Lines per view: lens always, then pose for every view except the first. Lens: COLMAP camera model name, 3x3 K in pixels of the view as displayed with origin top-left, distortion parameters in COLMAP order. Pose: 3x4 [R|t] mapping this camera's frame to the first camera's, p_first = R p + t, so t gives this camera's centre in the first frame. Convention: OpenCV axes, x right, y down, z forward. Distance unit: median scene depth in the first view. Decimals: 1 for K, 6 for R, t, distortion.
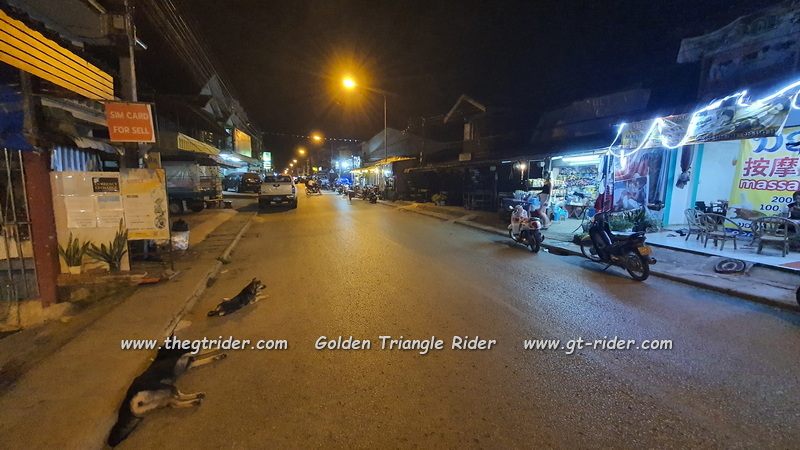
lens RADIAL K [[325.4, 0, 396.3], [0, 325.4, 223.8], [0, 0, 1]] dist [0.002144, -0.000074]
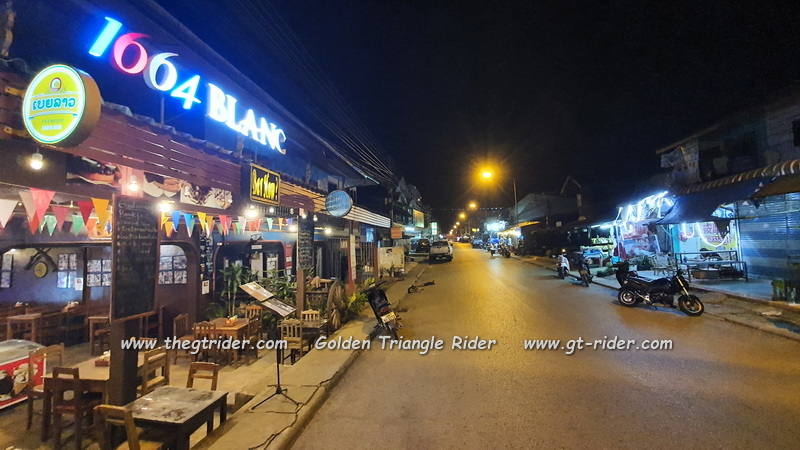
lens RADIAL K [[325.4, 0, 399.1], [0, 325.4, 220.3], [0, 0, 1]] dist [0.002144, -0.000074]
pose [[0.883810, -0.072459, -0.462200, 0.406543], [-0.015810, 0.982744, -0.184296, 0.097082], [0.467578, 0.170190, 0.867414, -0.993413]]
